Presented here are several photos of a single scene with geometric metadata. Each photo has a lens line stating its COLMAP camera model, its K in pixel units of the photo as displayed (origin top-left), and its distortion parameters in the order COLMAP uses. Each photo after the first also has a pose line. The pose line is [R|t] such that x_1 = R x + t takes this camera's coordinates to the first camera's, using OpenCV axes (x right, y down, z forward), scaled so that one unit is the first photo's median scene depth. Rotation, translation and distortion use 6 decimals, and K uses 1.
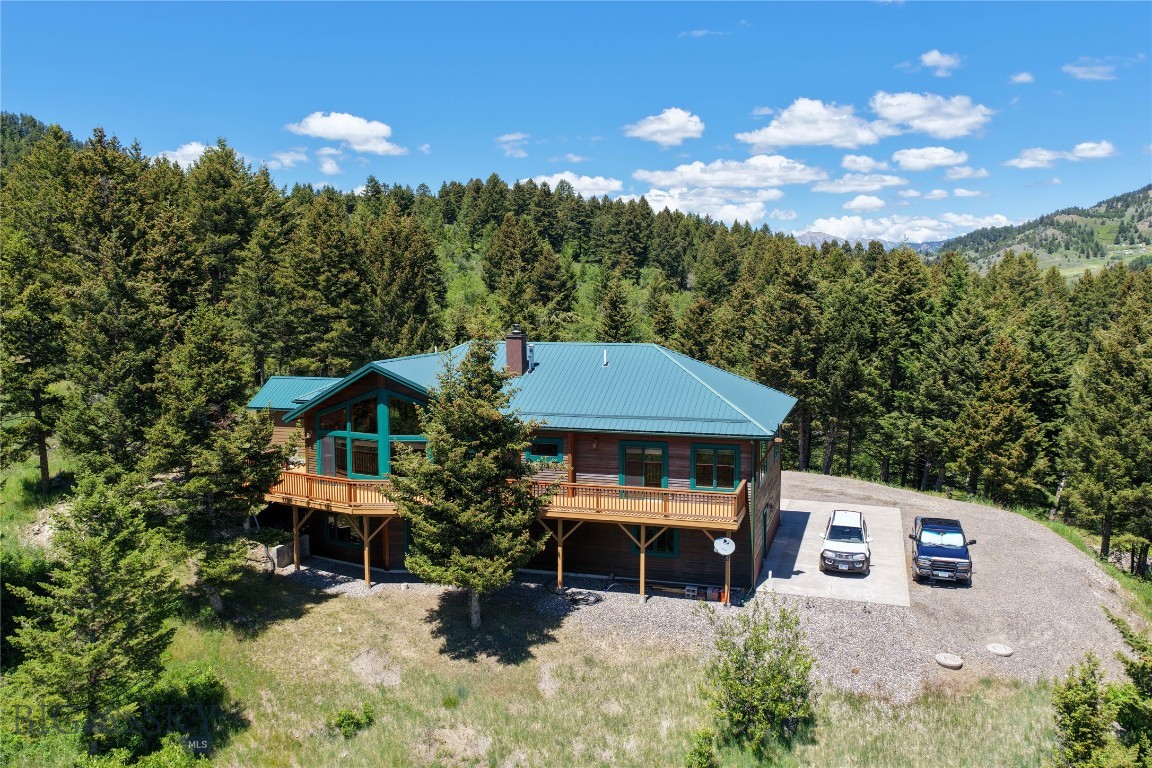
lens RADIAL K [[971.3, 0, 576.0], [0, 971.3, 384.0], [0, 0, 1]] dist [0.002577, 0.002451]
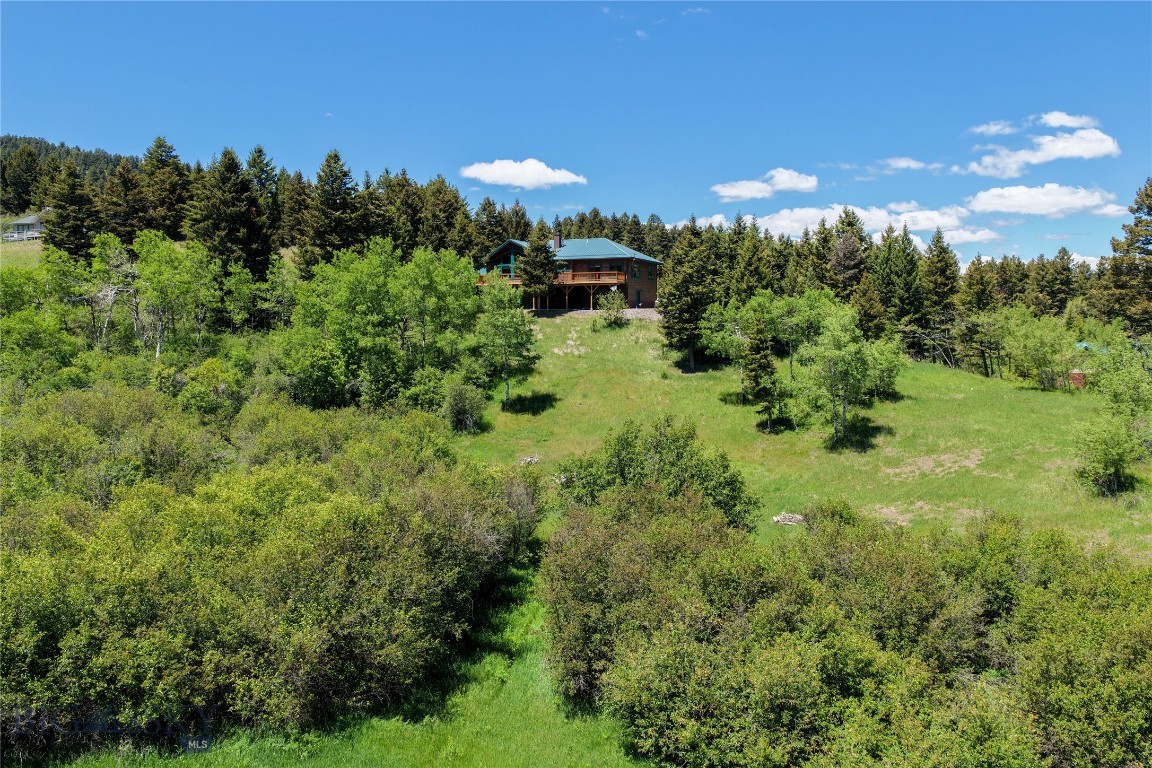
lens RADIAL K [[971.3, 0, 576.0], [0, 971.3, 384.0], [0, 0, 1]] dist [0.002577, 0.002451]
pose [[0.992402, 0.007291, -0.122821, 0.355520], [-0.013003, 0.998867, -0.045774, 0.530084], [0.122349, 0.047023, 0.991373, -1.870360]]
